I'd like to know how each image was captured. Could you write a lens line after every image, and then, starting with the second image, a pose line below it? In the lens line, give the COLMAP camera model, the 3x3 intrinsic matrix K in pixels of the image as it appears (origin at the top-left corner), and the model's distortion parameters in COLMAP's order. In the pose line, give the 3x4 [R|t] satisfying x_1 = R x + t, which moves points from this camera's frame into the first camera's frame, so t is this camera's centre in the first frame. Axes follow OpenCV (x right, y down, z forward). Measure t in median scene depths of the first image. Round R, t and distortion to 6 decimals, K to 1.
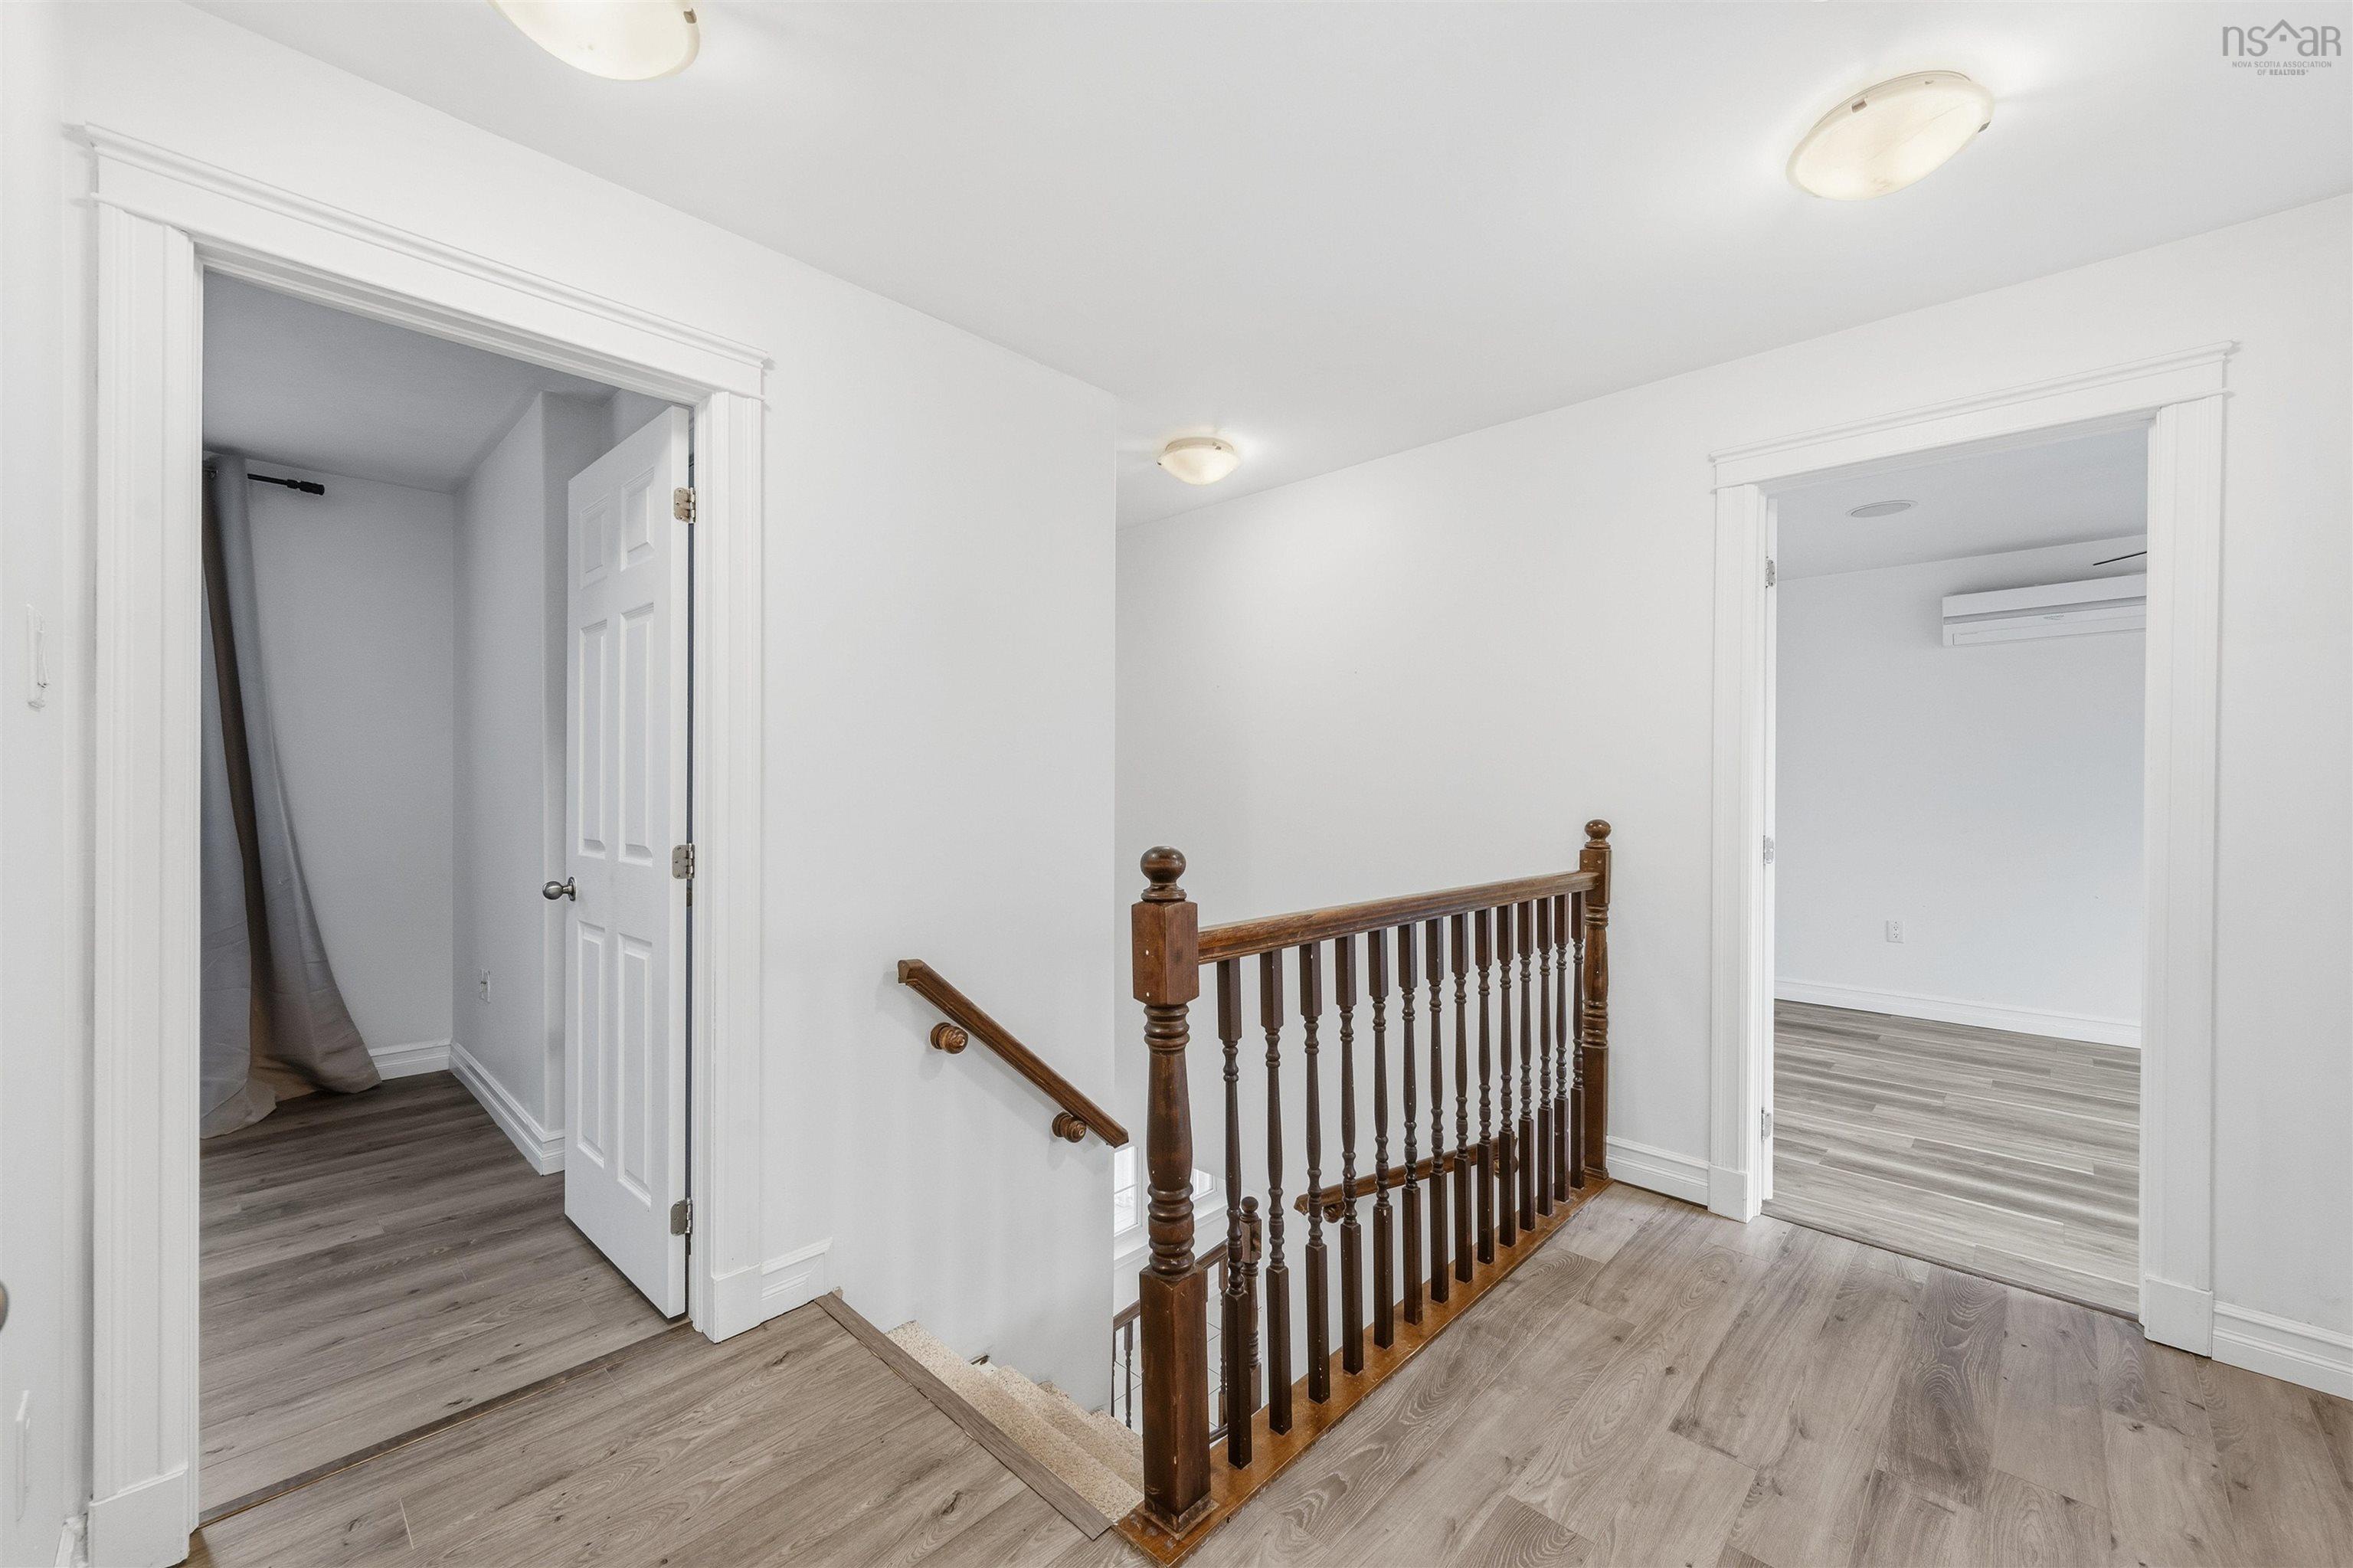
lens RADIAL K [[923.6, 0, 1176.5], [0, 923.6, 784.0], [0, 0, 1]] dist [0.001552, 0.000040]
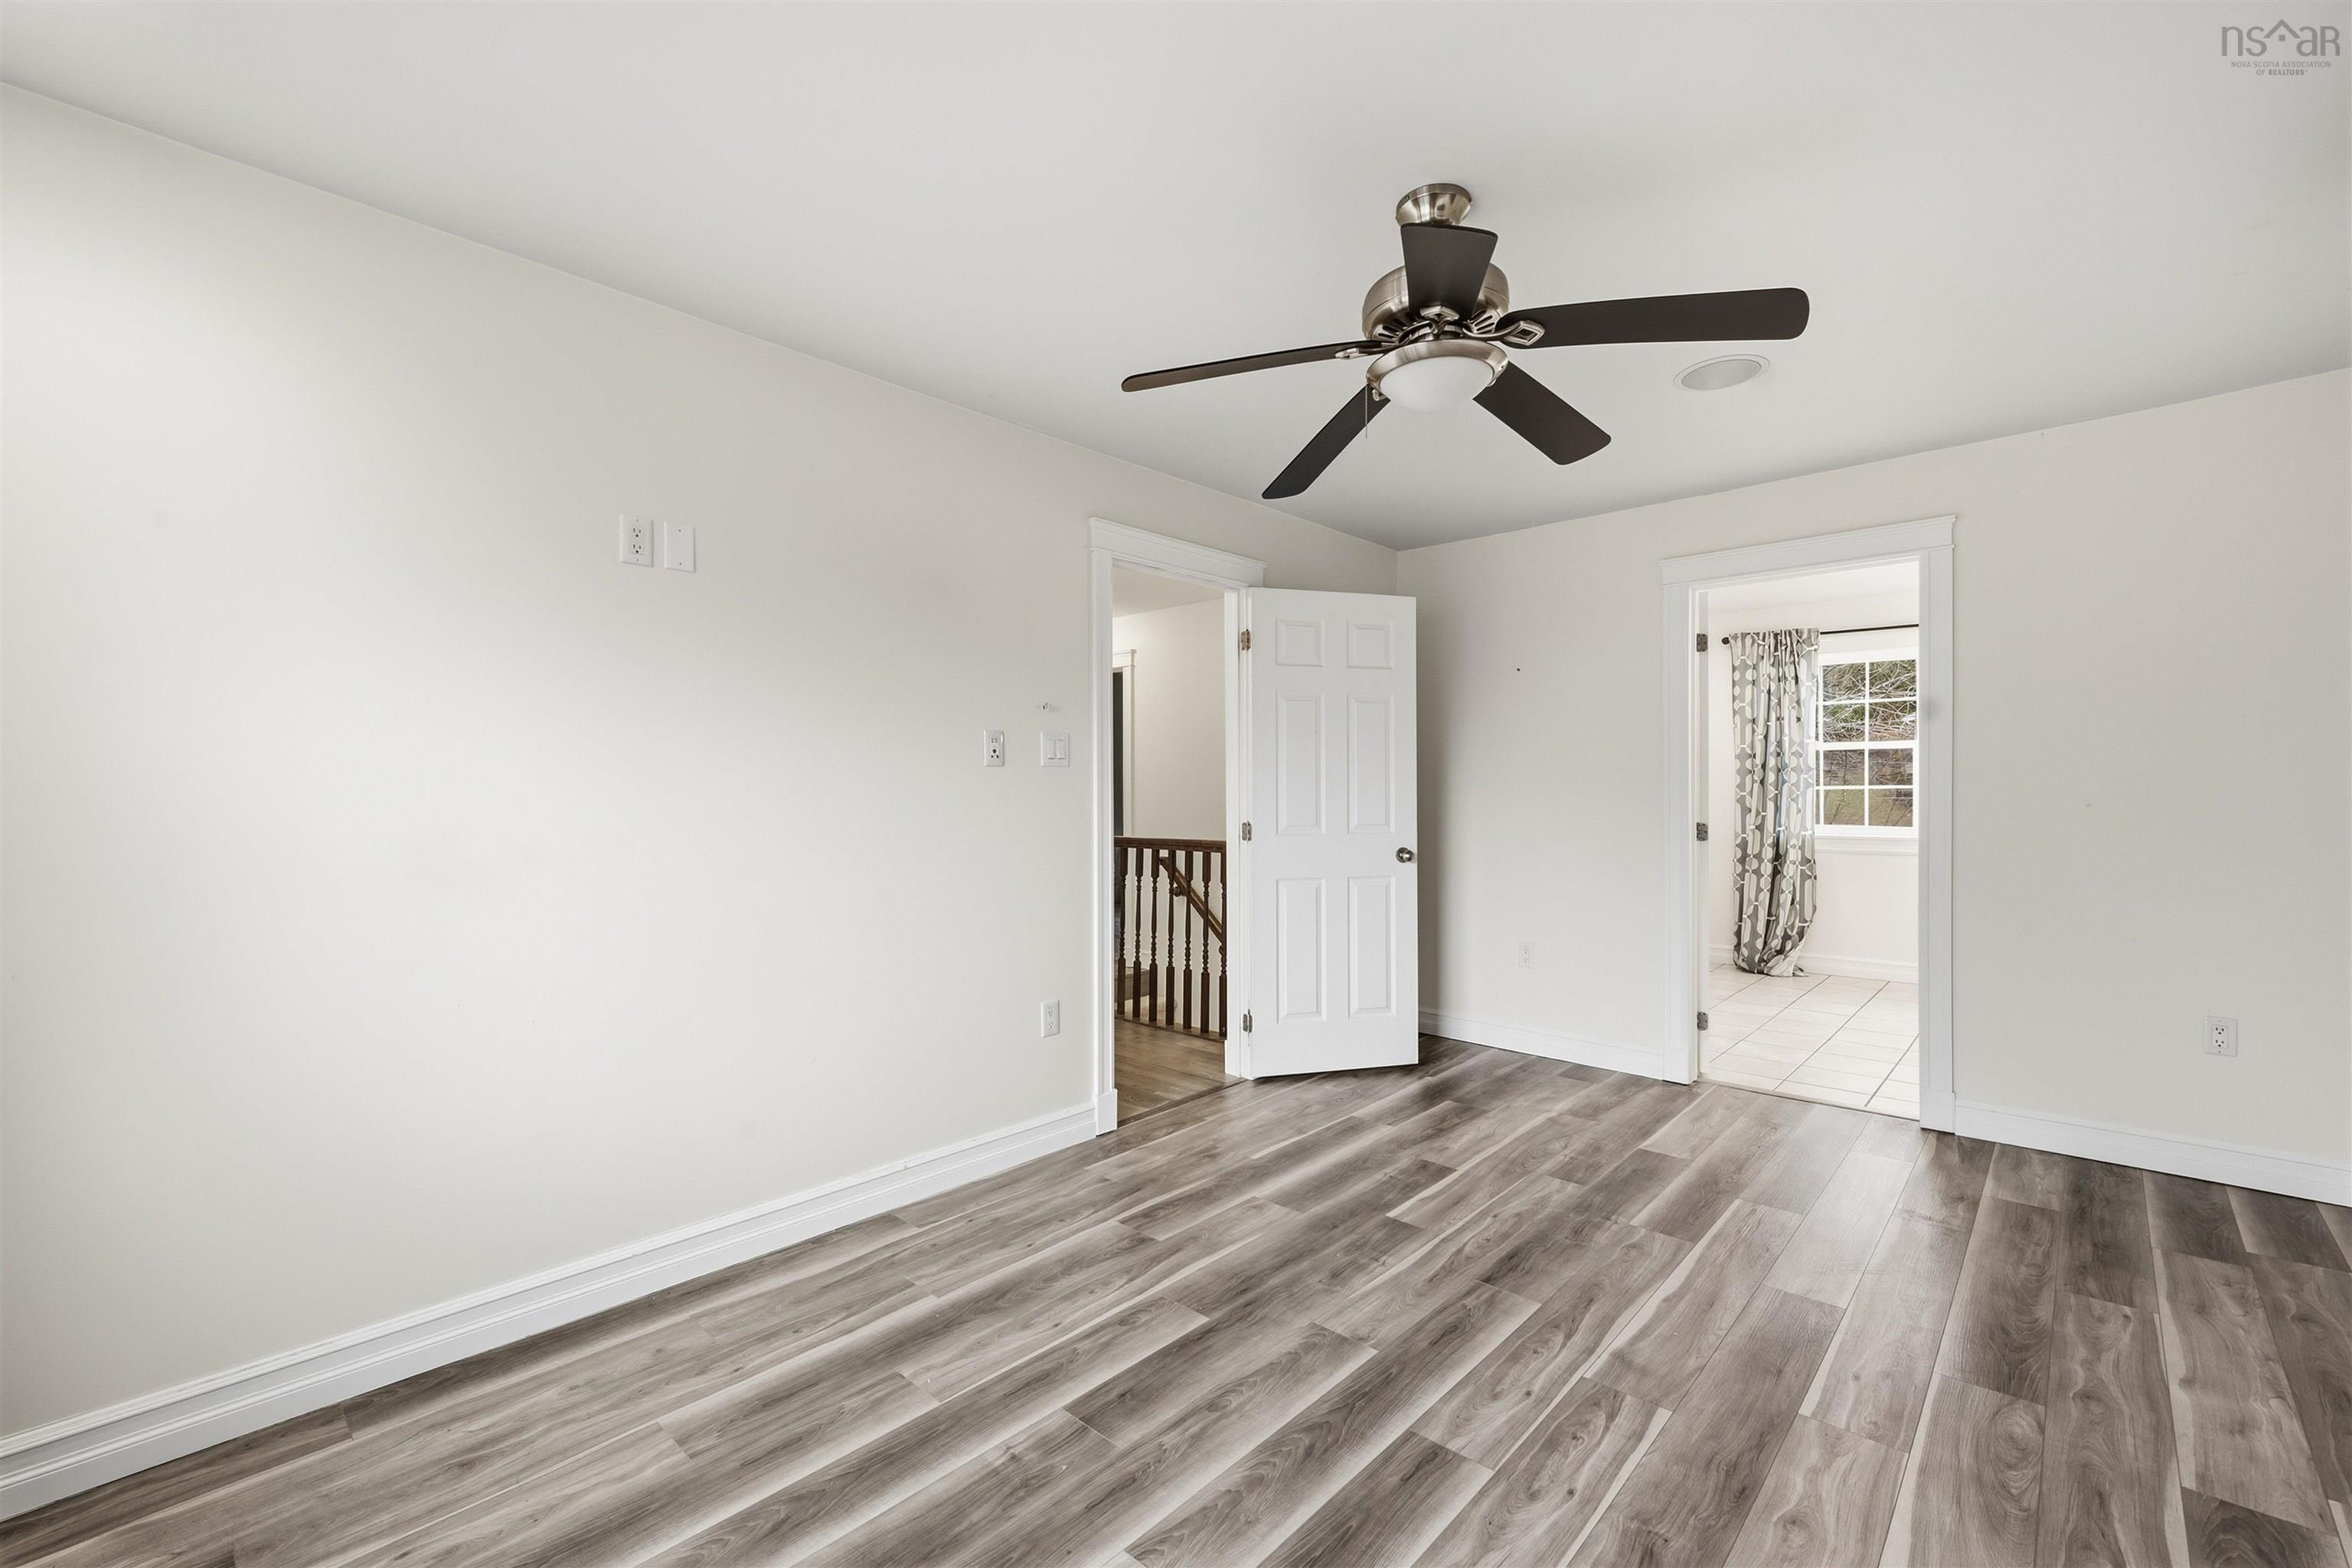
lens RADIAL K [[986.4, 0, 1176.0], [0, 986.4, 784.0], [0, 0, 1]] dist [0.000374, 0.000005]
pose [[0.019414, 0.001199, -0.999811, 1.808517], [-0.008306, 0.999965, 0.001038, 0.015061], [0.999777, 0.008284, 0.019423, 0.734815]]
